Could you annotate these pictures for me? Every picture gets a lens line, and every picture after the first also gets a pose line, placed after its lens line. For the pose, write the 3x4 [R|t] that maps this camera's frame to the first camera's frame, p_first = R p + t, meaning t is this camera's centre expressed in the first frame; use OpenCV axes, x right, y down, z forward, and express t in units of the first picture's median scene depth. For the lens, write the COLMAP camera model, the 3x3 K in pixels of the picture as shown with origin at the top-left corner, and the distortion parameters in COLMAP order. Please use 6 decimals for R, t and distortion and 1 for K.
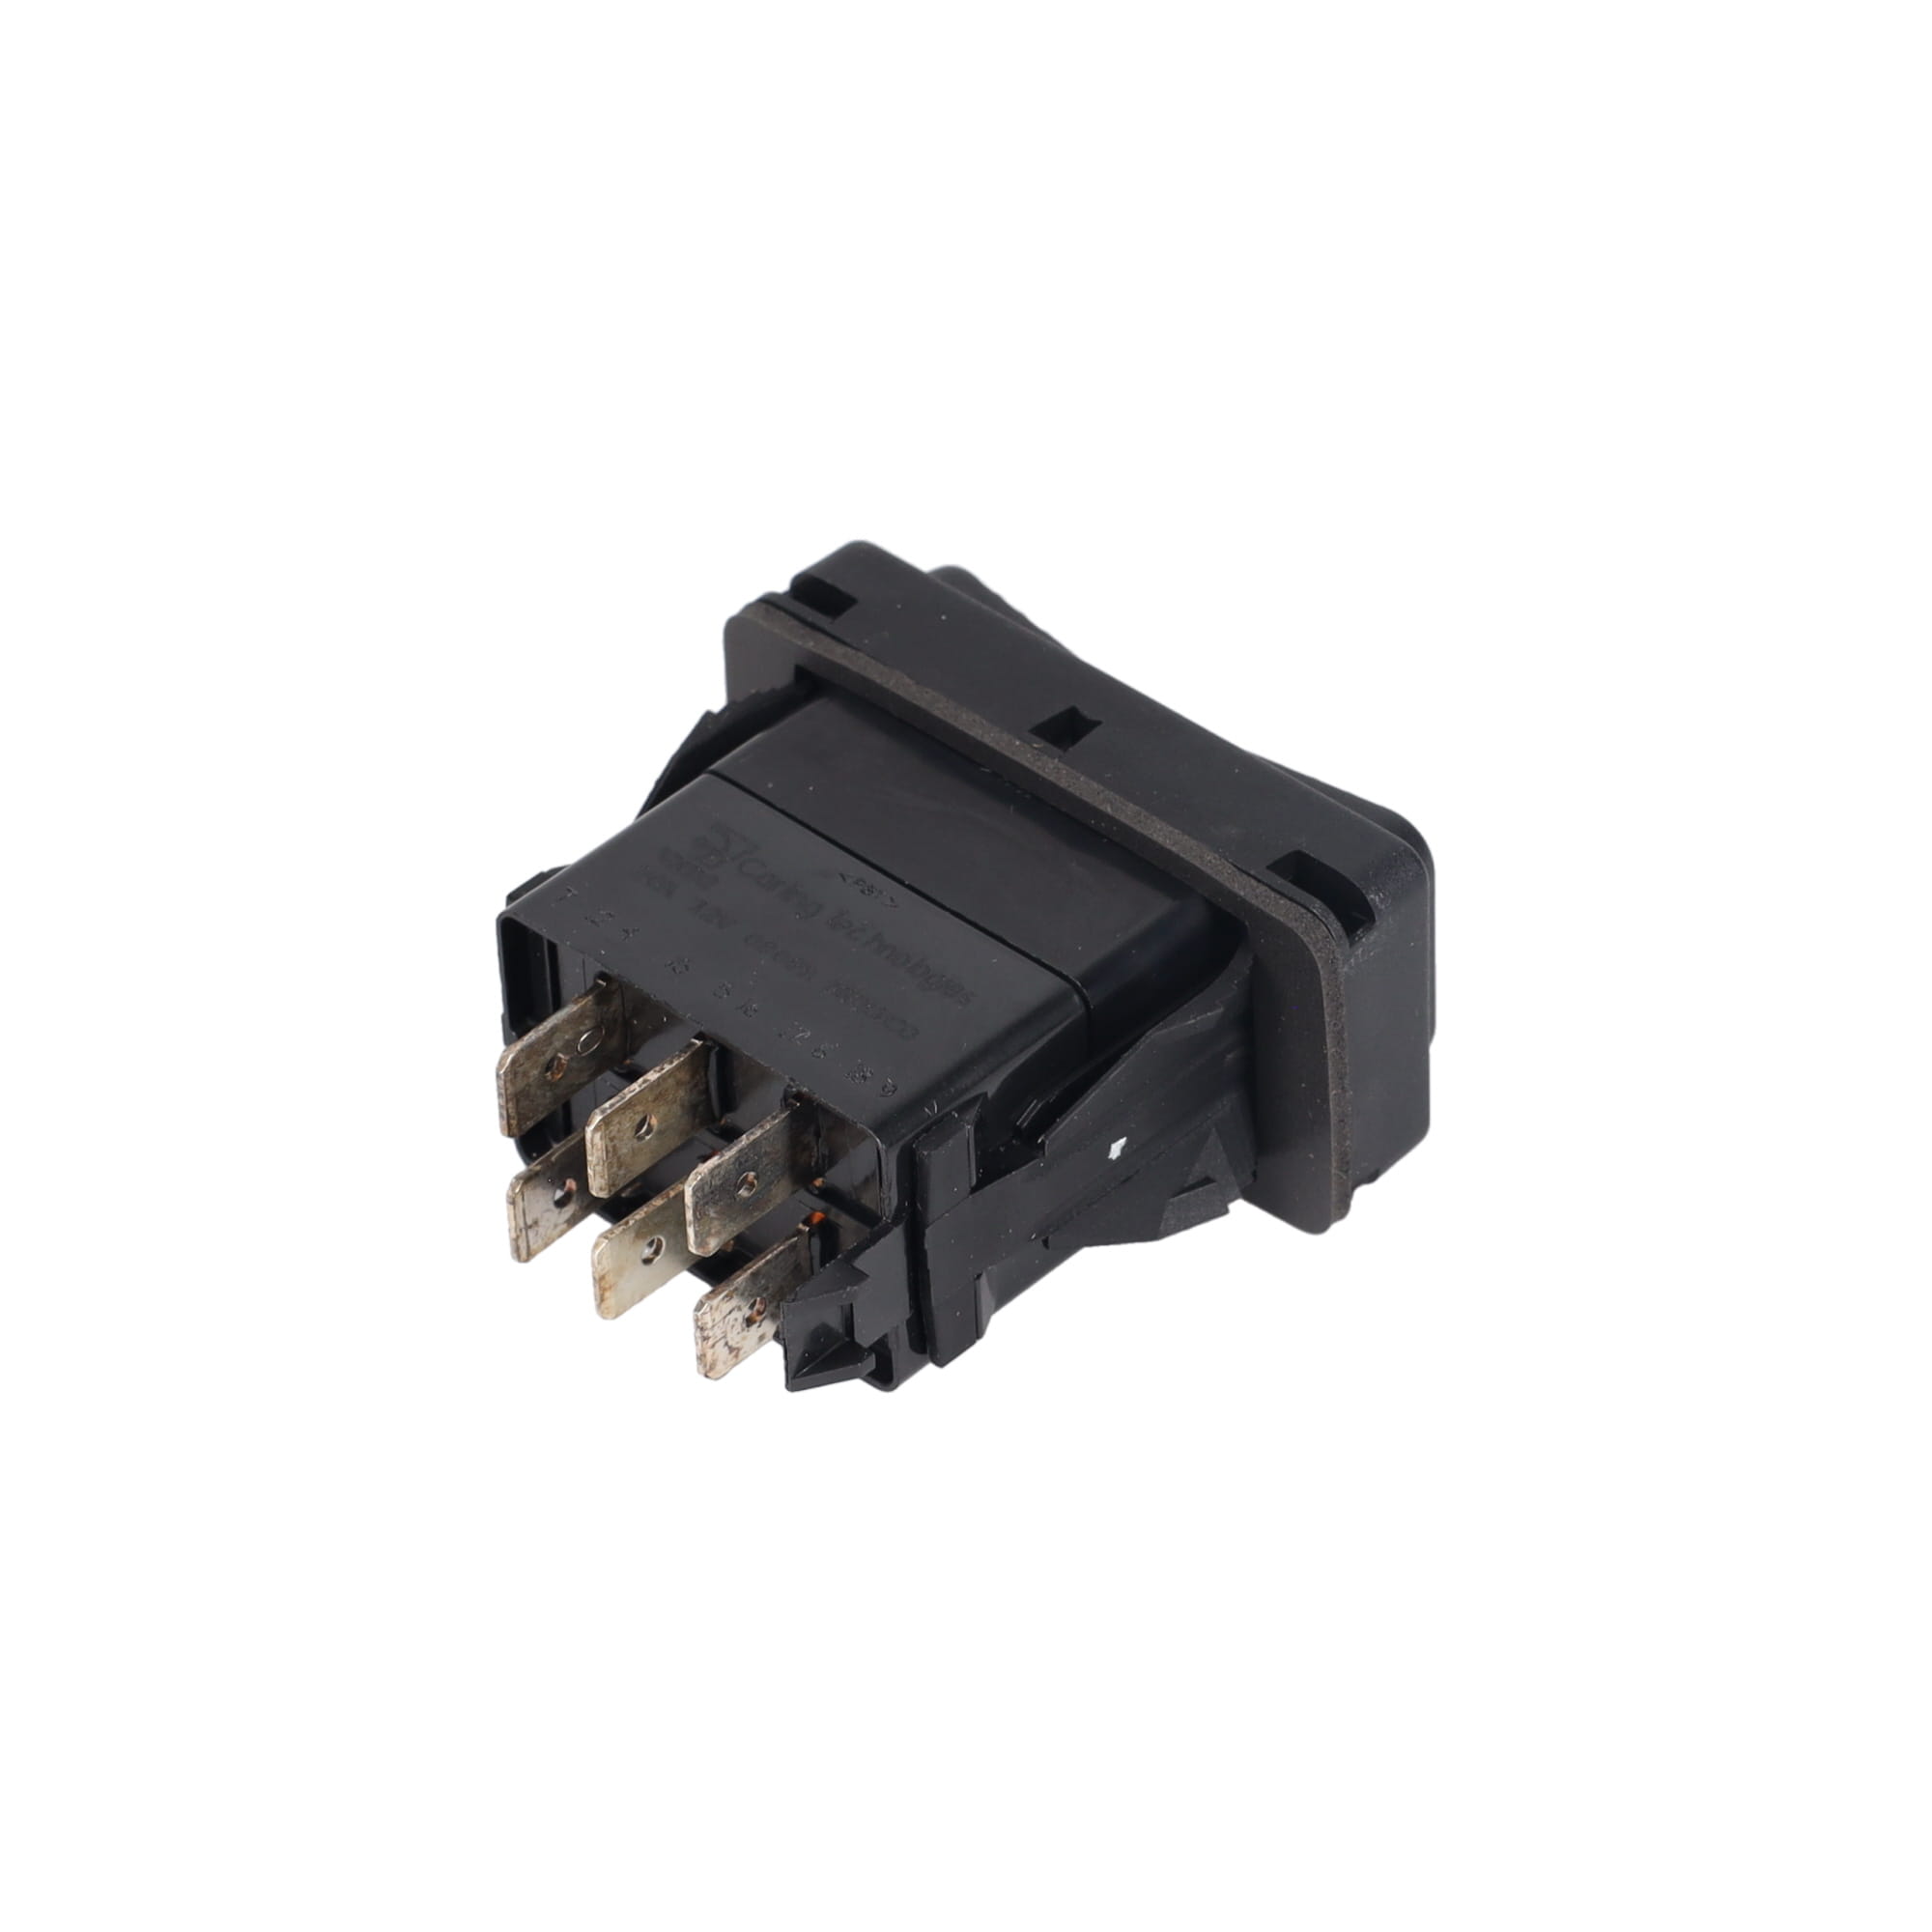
lens RADIAL K [[8692.3, 0, 966.0], [0, 8692.3, 966.0], [0, 0, 1]] dist [0.032462, 0.156583]
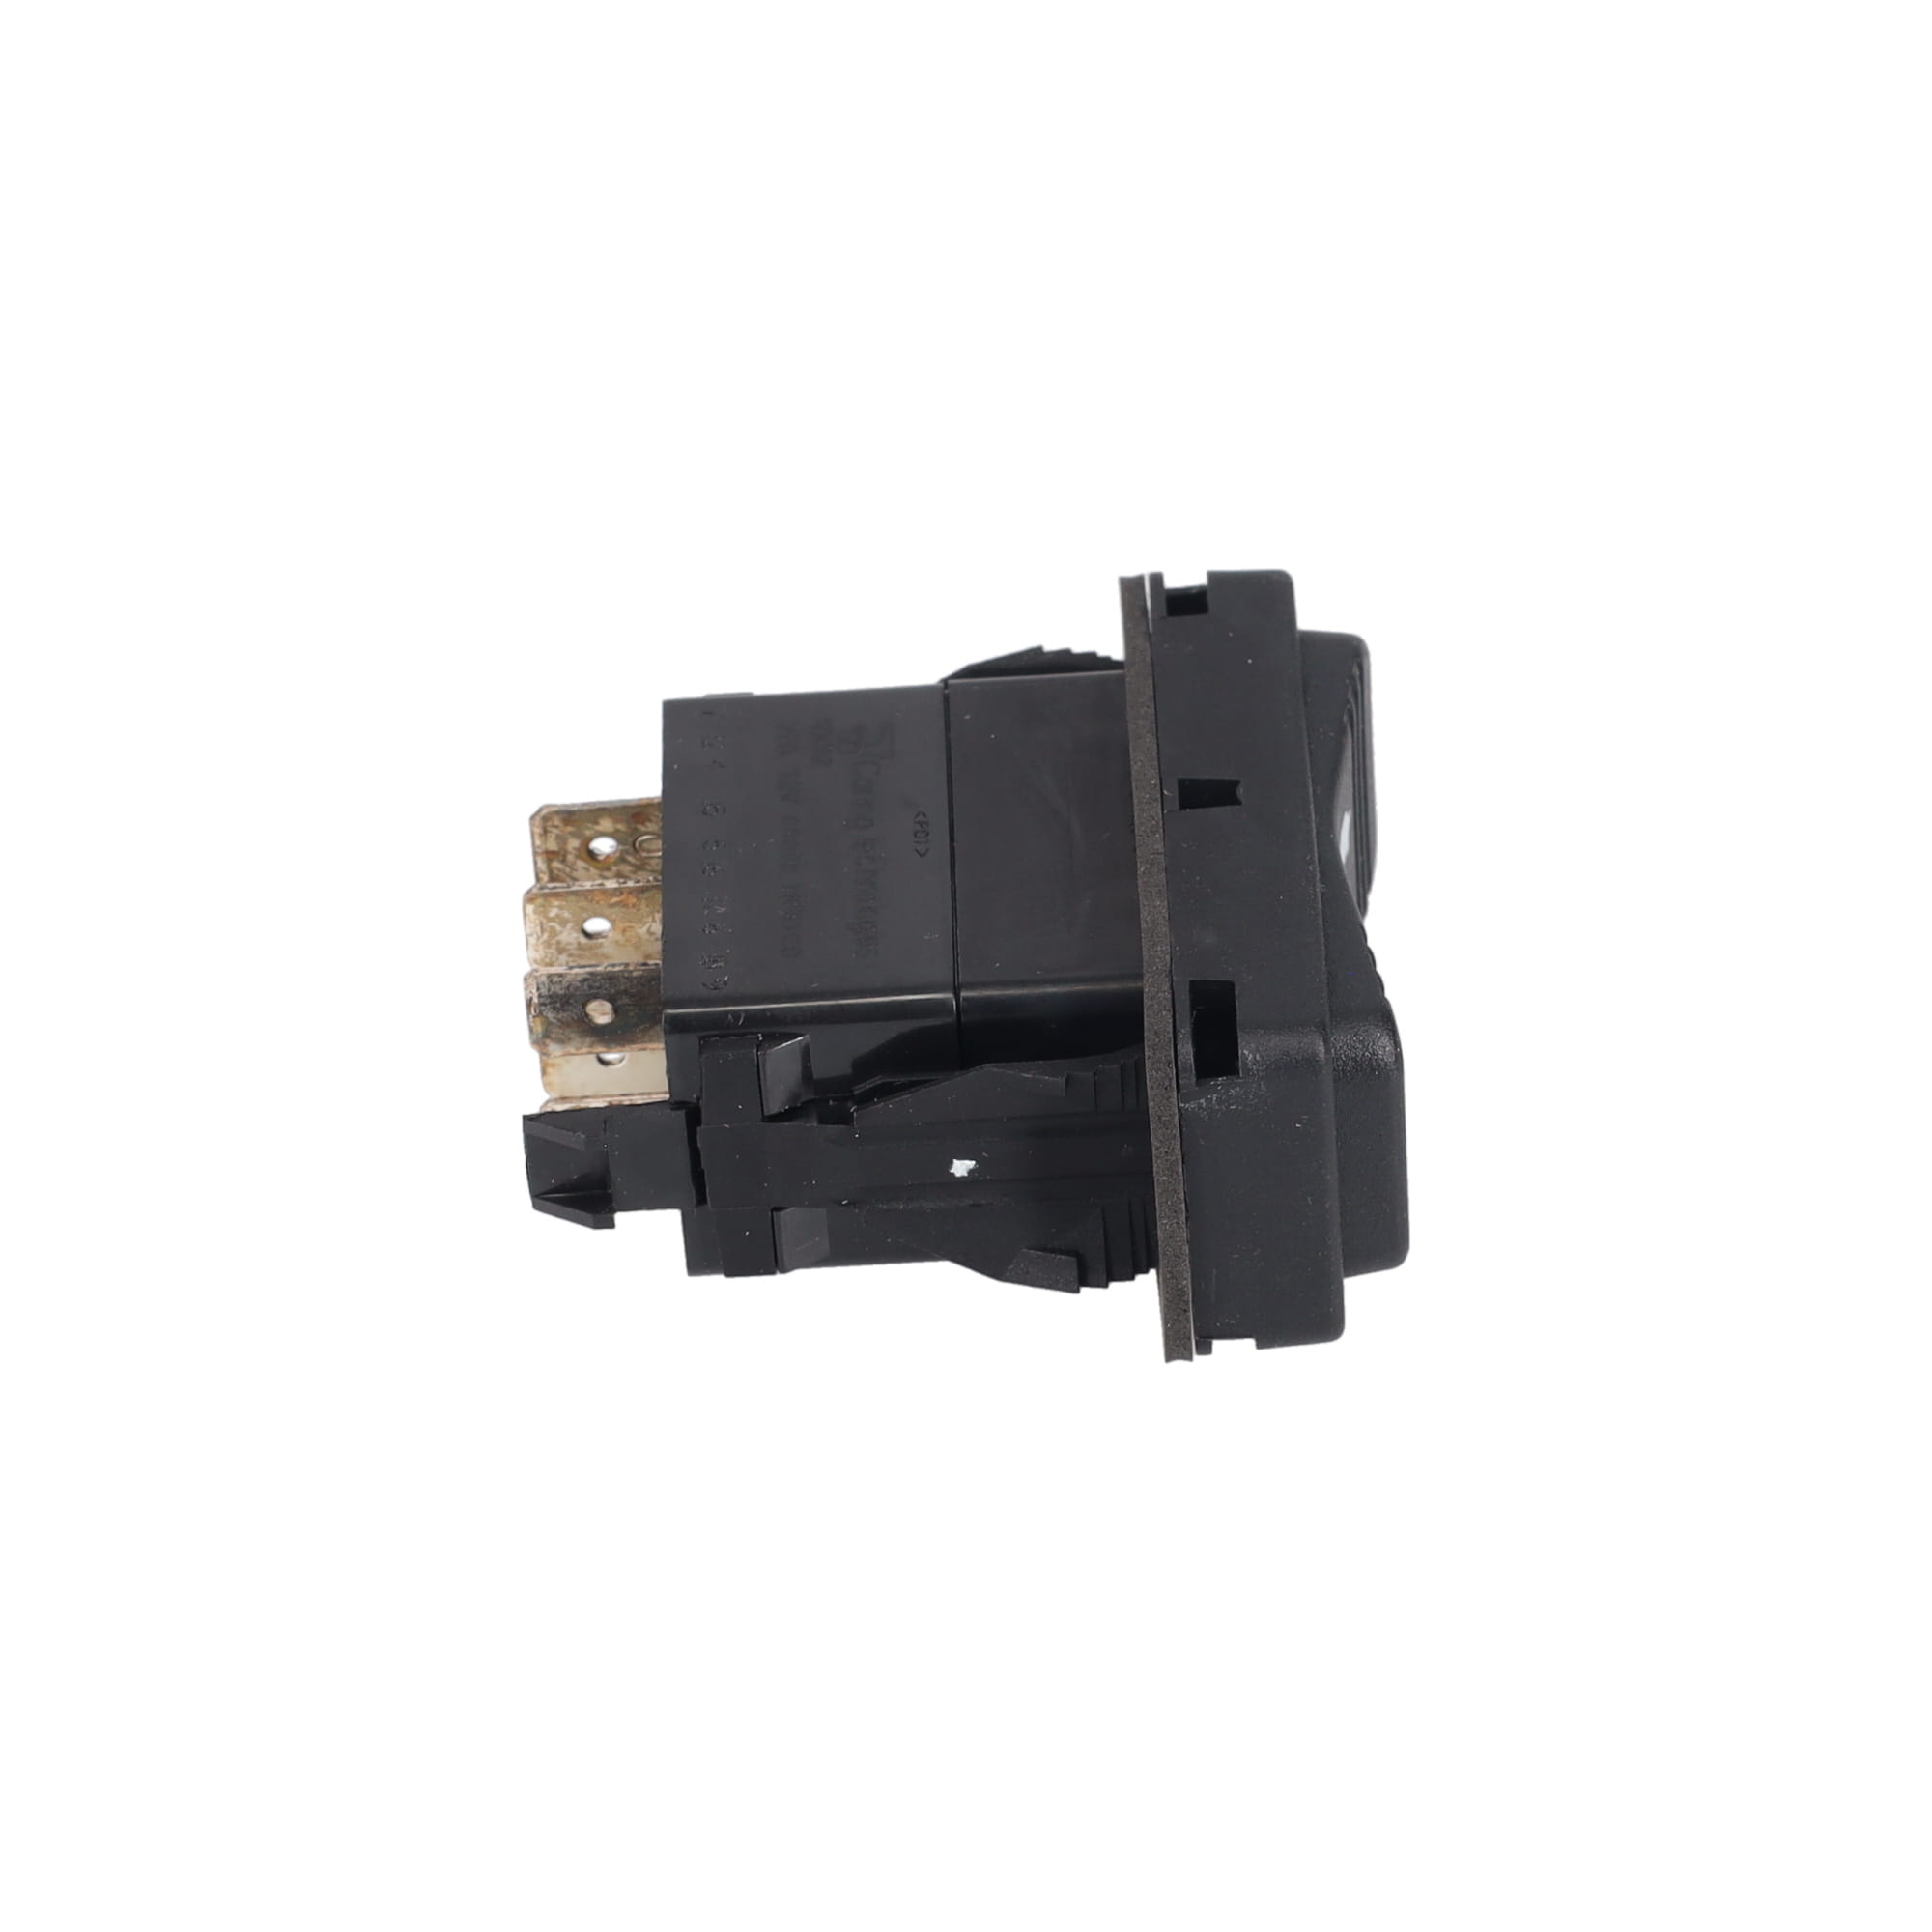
lens RADIAL K [[8692.3, 0, 966.0], [0, 8692.3, 966.0], [0, 0, 1]] dist [0.032462, 0.156583]
pose [[0.703623, 0.434879, -0.561956, 0.563044], [-0.434773, 0.889017, 0.143604, -0.141550], [0.562039, 0.143281, 0.814606, 0.187860]]
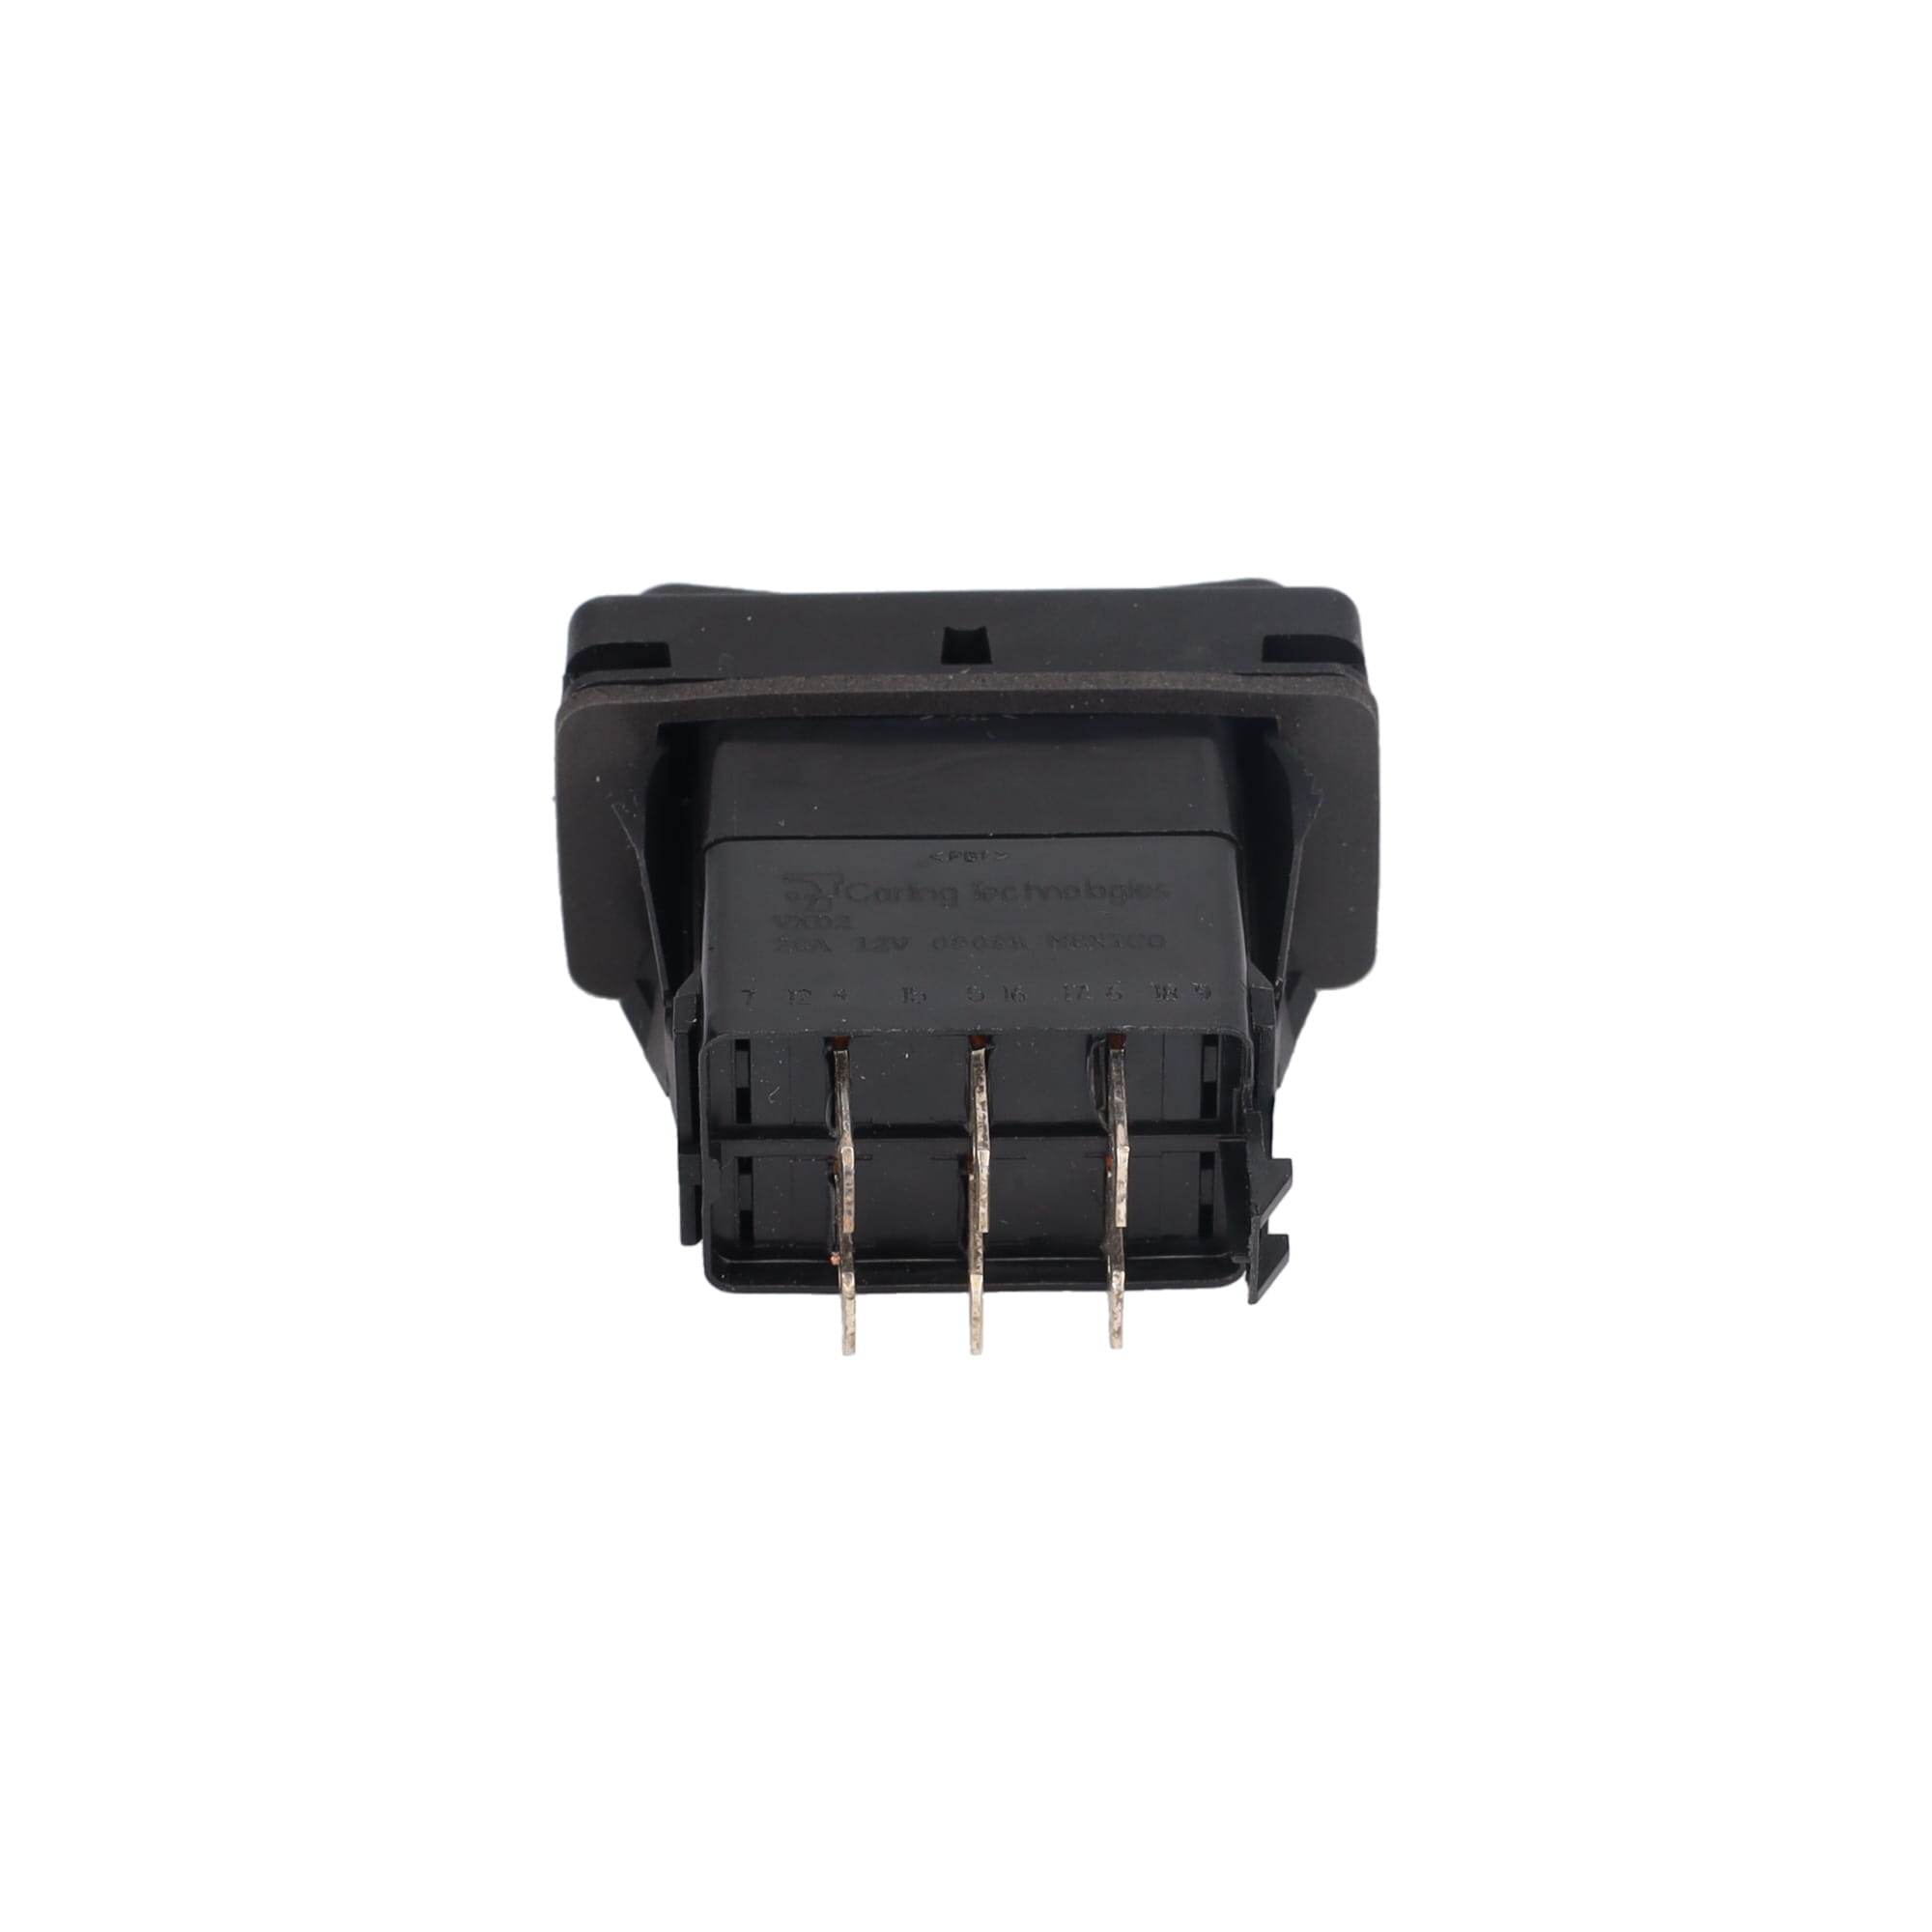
lens RADIAL K [[8692.3, 0, 966.0], [0, 8692.3, 966.0], [0, 0, 1]] dist [0.032462, 0.156583]
pose [[0.714371, -0.441275, 0.543093, -0.559148], [0.436840, 0.887525, 0.146527, -0.144028], [-0.546668, 0.132570, 0.826789, 0.177002]]
